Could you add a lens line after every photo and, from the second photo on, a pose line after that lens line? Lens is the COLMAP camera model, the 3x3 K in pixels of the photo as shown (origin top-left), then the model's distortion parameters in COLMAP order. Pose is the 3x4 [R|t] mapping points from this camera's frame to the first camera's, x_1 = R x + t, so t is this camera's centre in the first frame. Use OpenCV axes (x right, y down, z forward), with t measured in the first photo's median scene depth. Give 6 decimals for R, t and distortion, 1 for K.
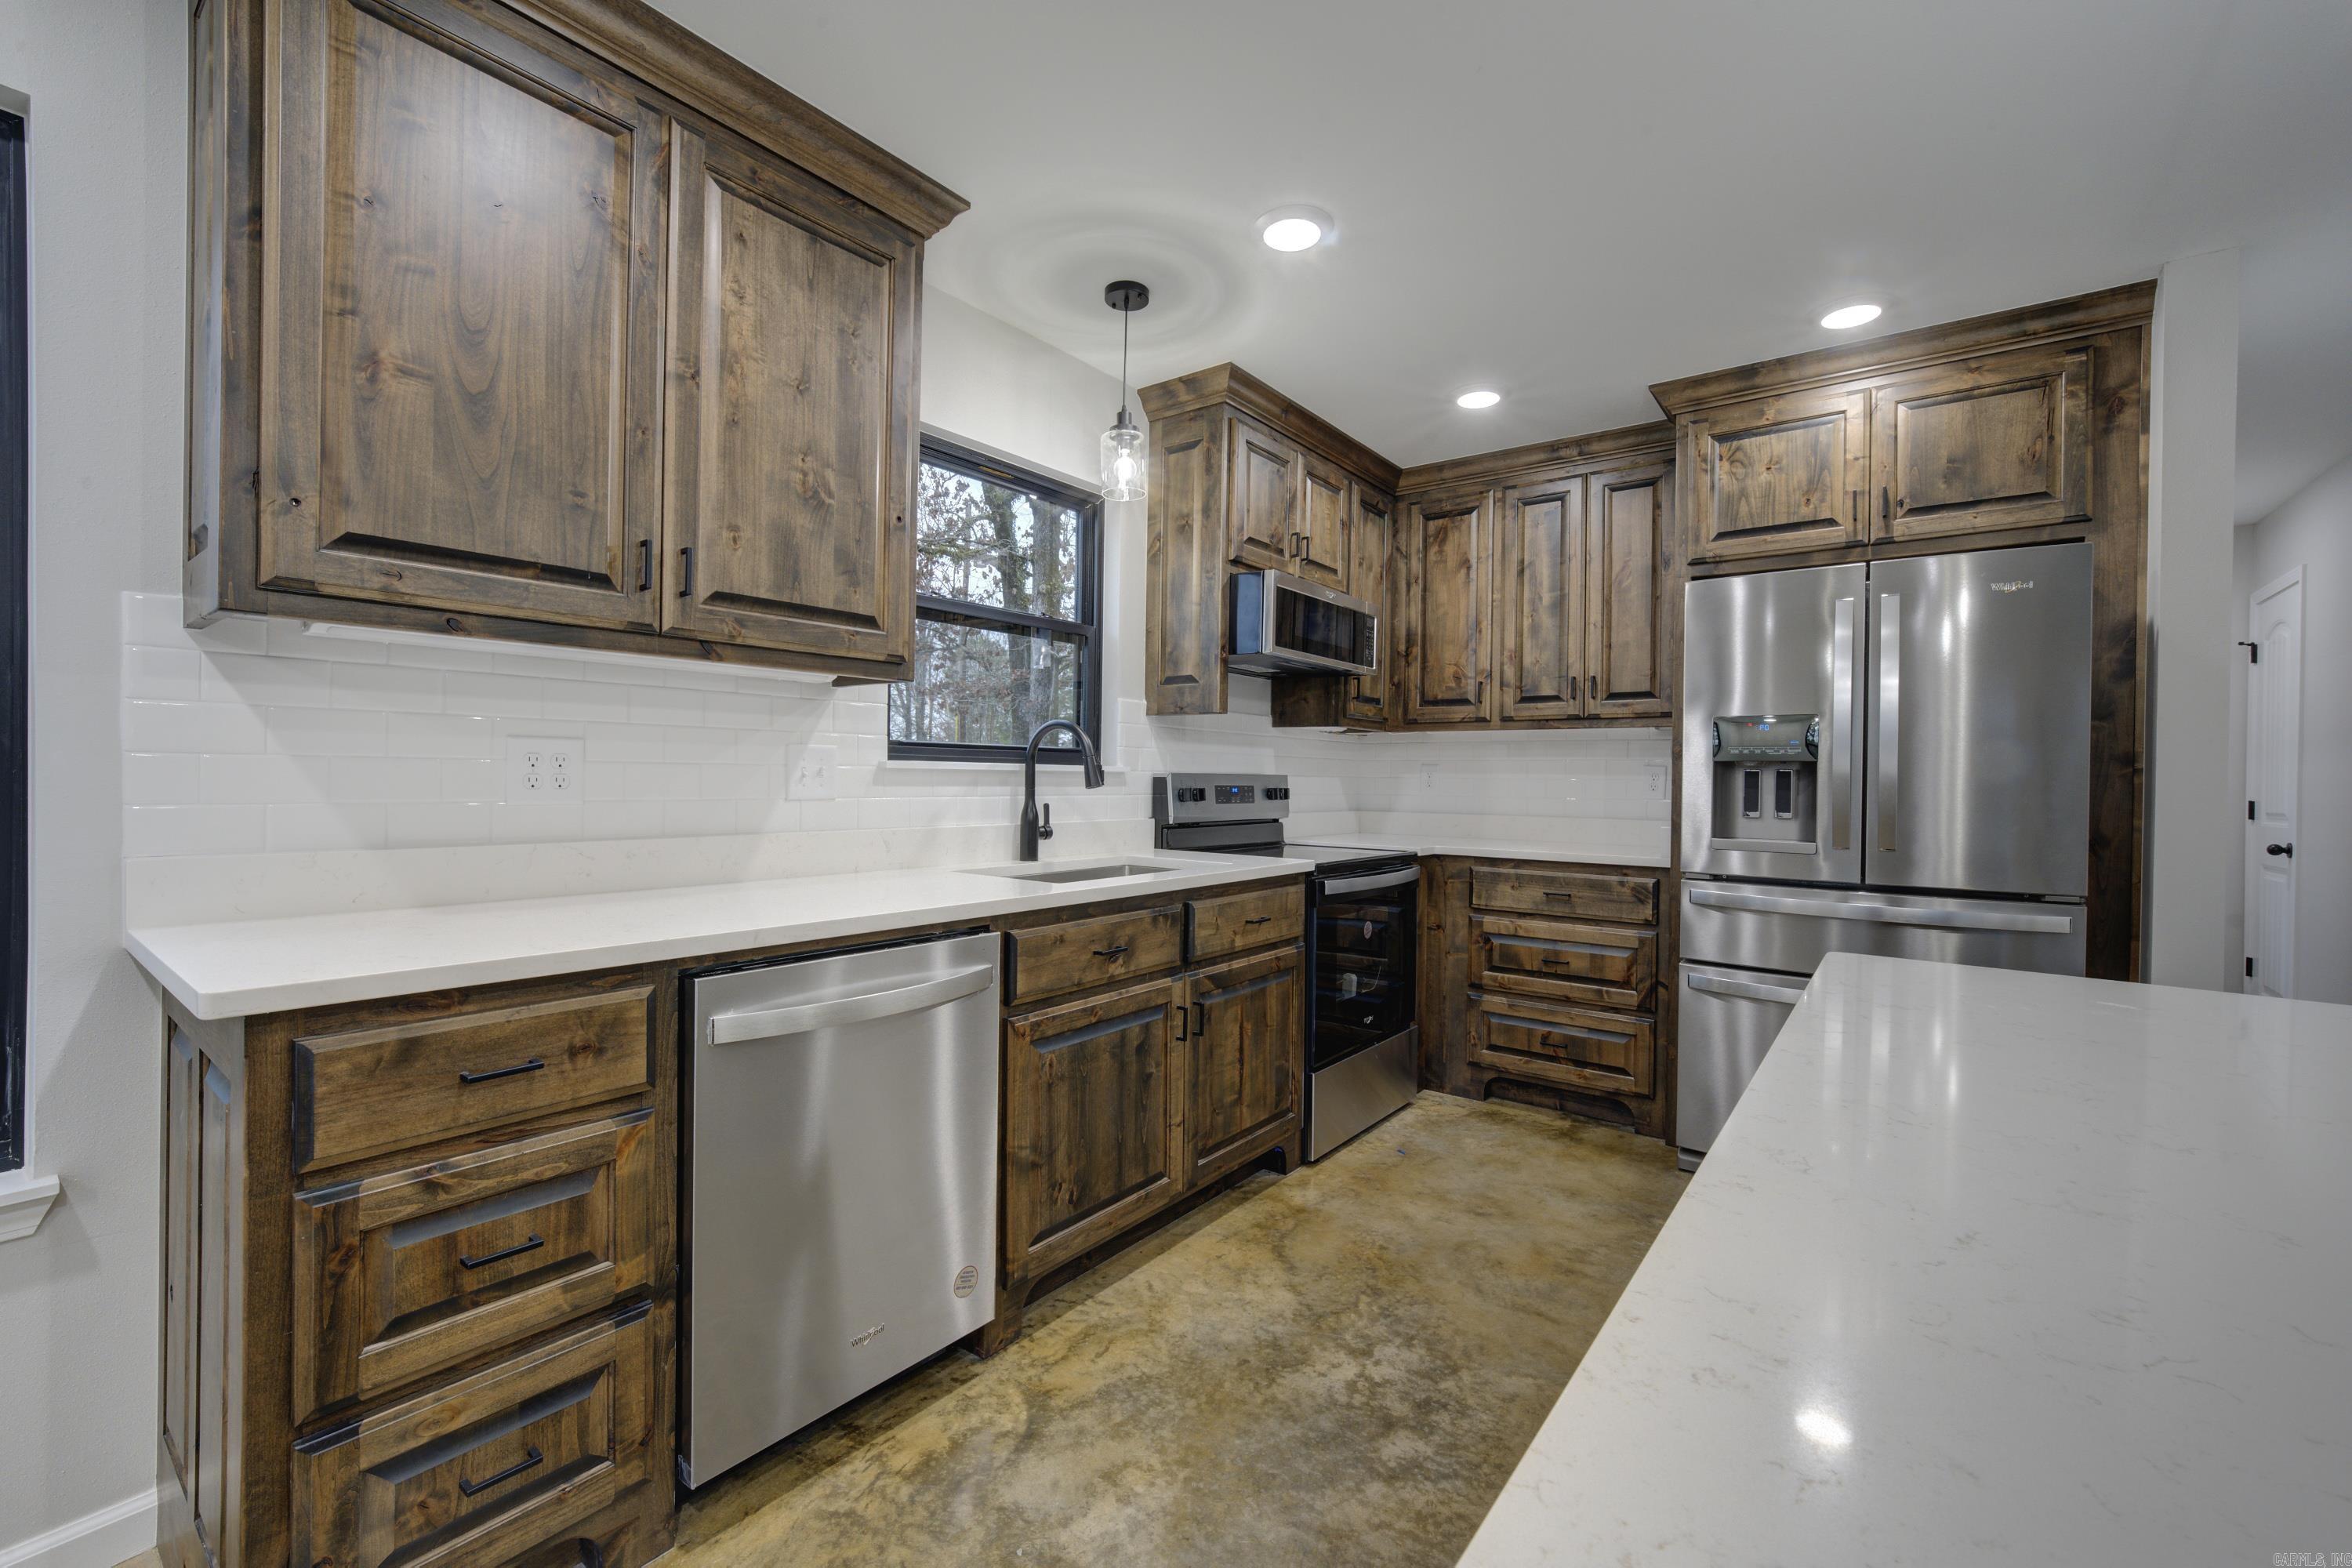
lens RADIAL K [[972.7, 0, 1174.0], [0, 972.7, 784.4], [0, 0, 1]] dist [-0.010210, 0.002371]
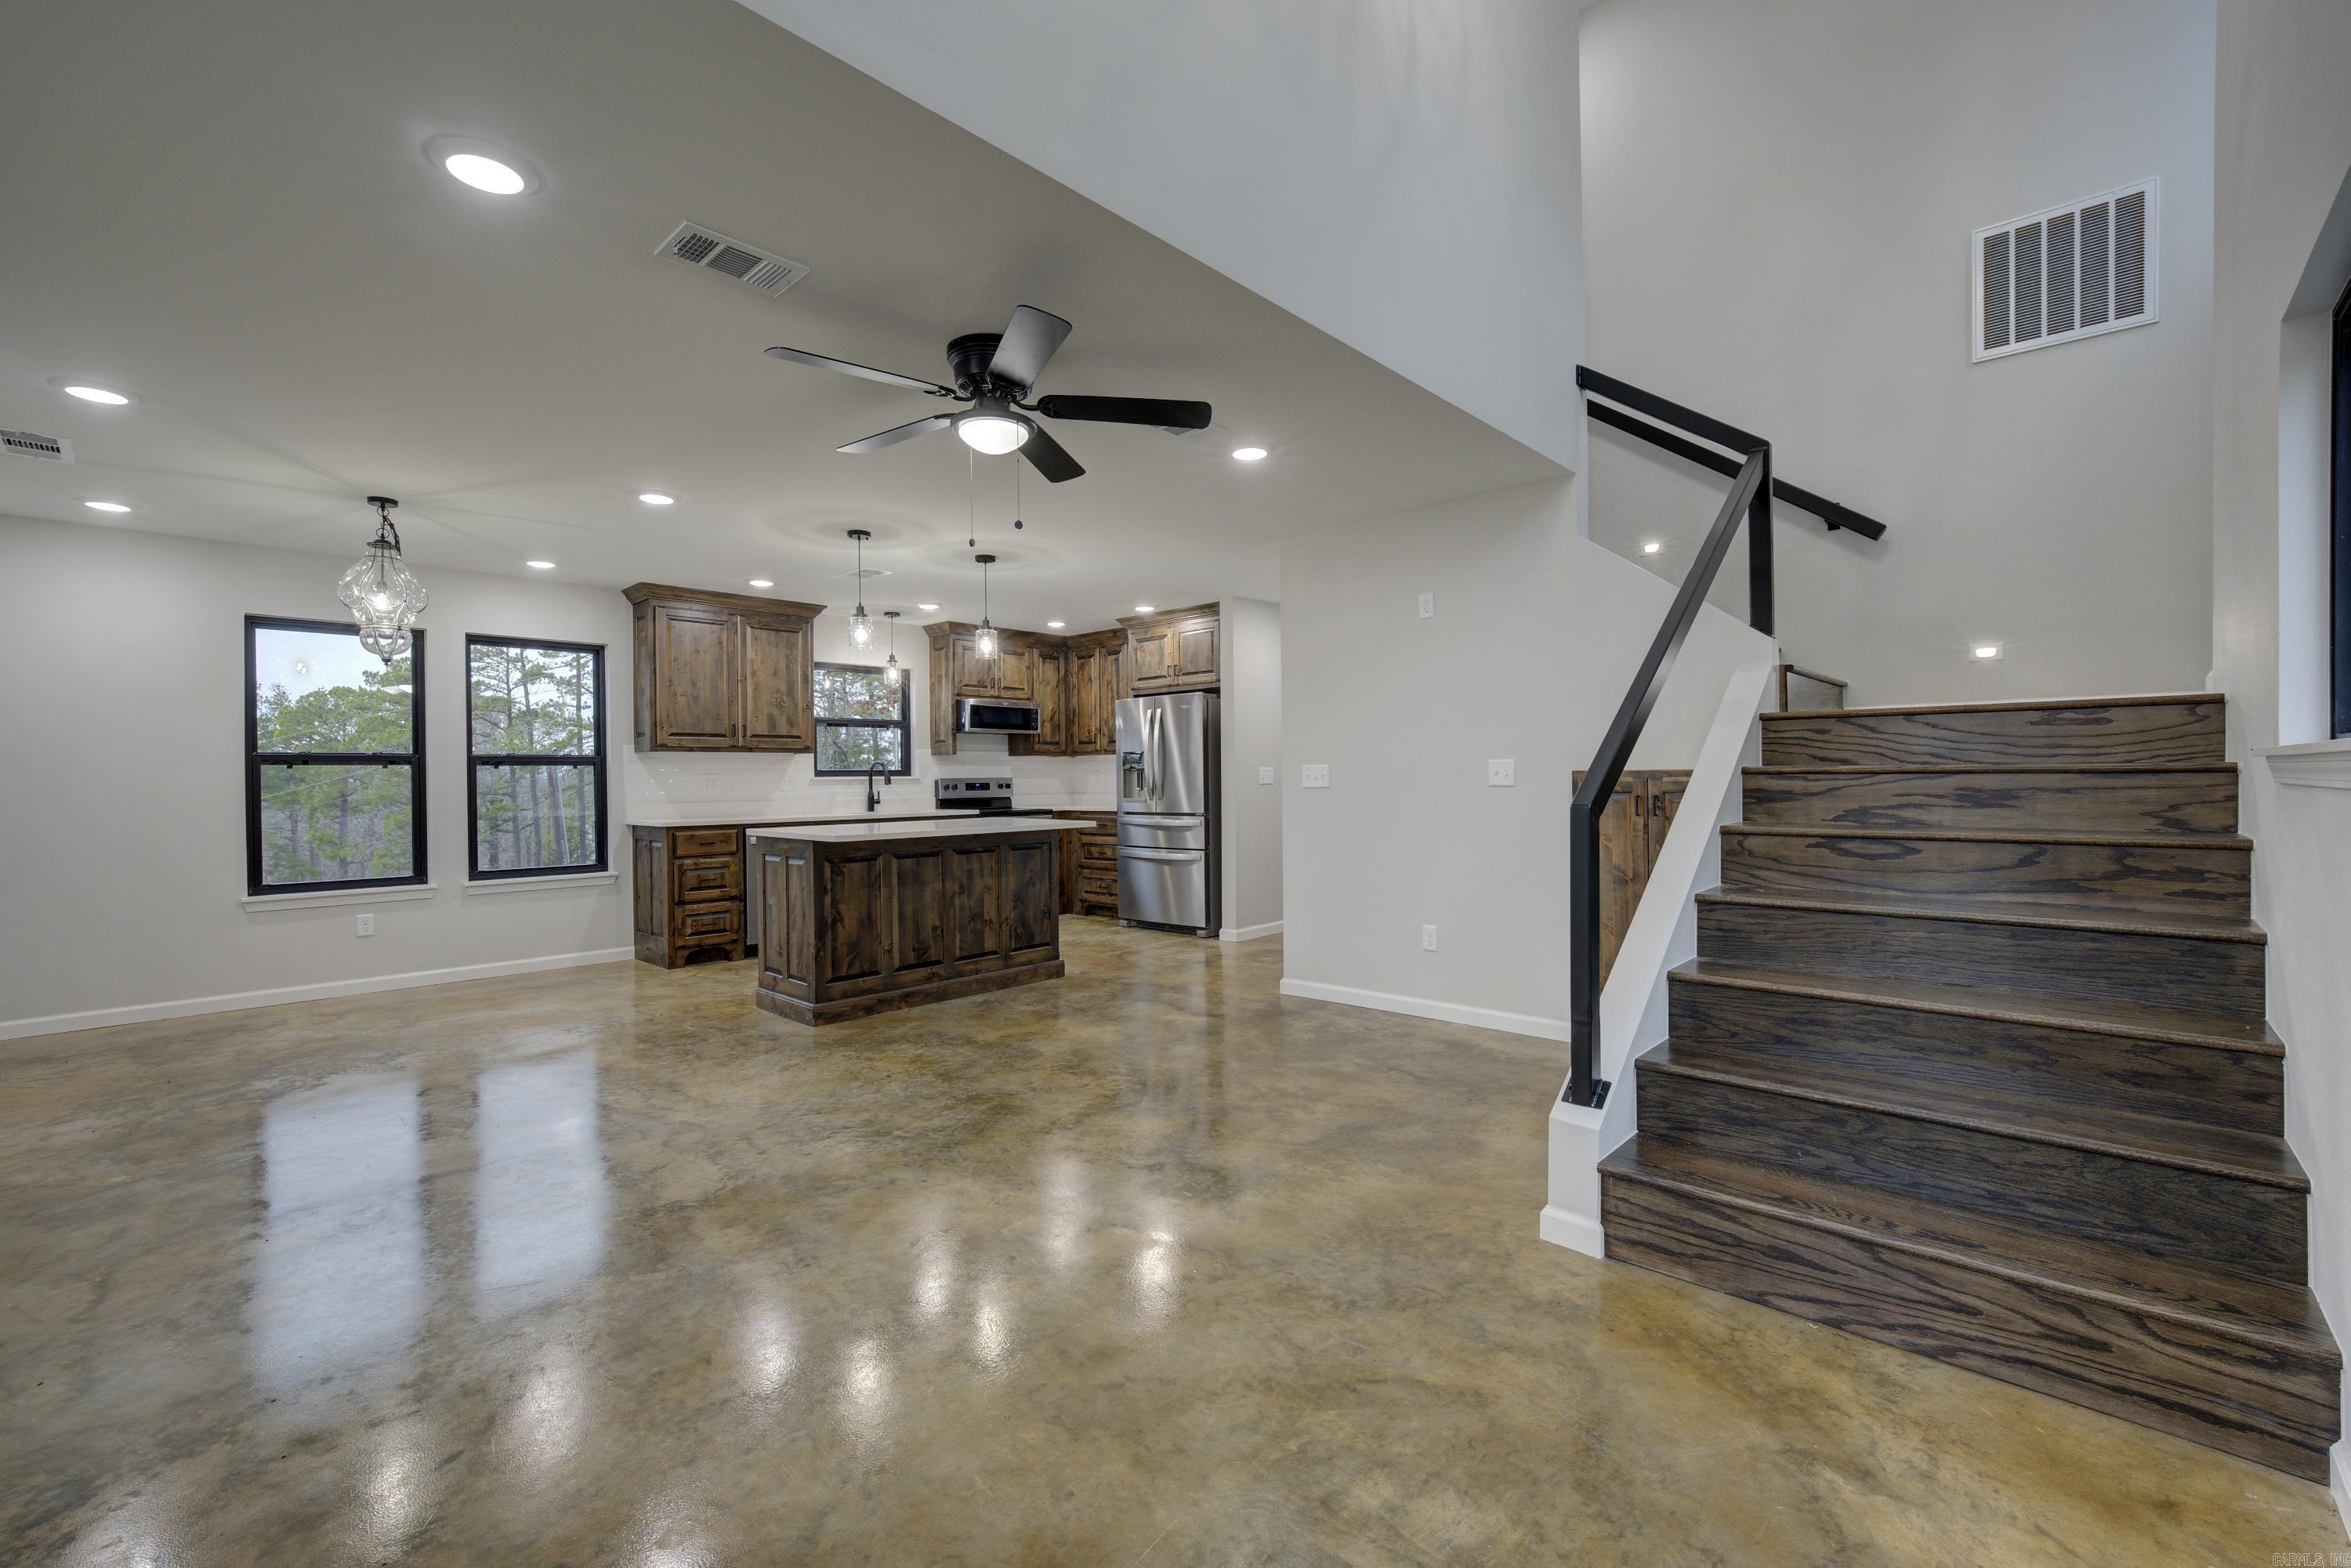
lens RADIAL K [[972.2, 0, 1167.3], [0, 972.2, 784.2], [0, 0, 1]] dist [-0.010210, 0.002371]
pose [[0.994904, -0.024990, -0.097683, 1.051412], [0.024715, 0.999686, -0.004024, 0.035159], [0.097753, 0.001589, 0.995209, -1.824675]]
